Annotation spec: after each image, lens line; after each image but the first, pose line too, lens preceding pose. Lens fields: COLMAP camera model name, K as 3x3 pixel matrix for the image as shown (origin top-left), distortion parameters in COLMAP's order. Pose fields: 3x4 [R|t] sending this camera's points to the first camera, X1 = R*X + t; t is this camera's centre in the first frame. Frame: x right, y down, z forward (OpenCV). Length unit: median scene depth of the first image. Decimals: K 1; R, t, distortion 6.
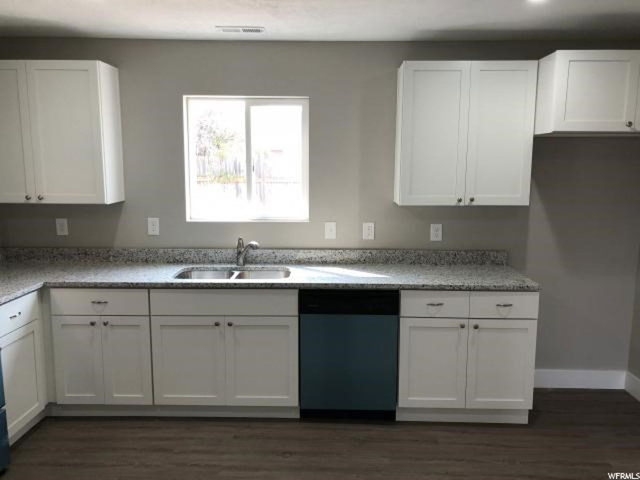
lens RADIAL K [[530.7, 0, 320.0], [0, 530.7, 240.0], [0, 0, 1]] dist [0.039452, -0.004866]
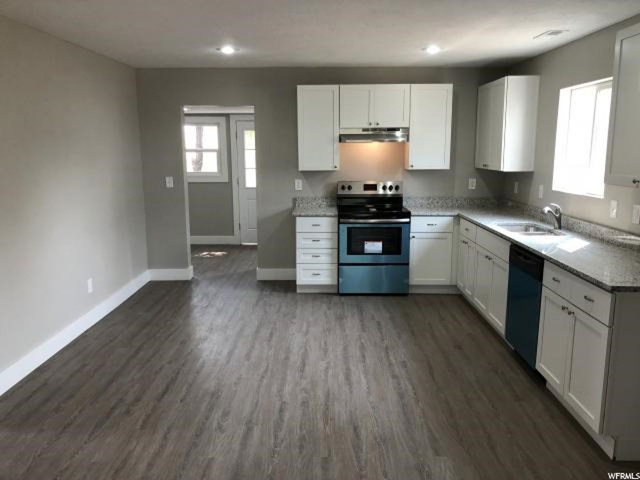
lens RADIAL K [[530.7, 0, 320.0], [0, 530.7, 240.0], [0, 0, 1]] dist [0.039452, -0.004866]
pose [[0.001563, 0.165371, -0.986230, 1.195399], [-0.147999, 0.975409, 0.163322, -0.051358], [0.988986, 0.145705, 0.025999, 0.519096]]
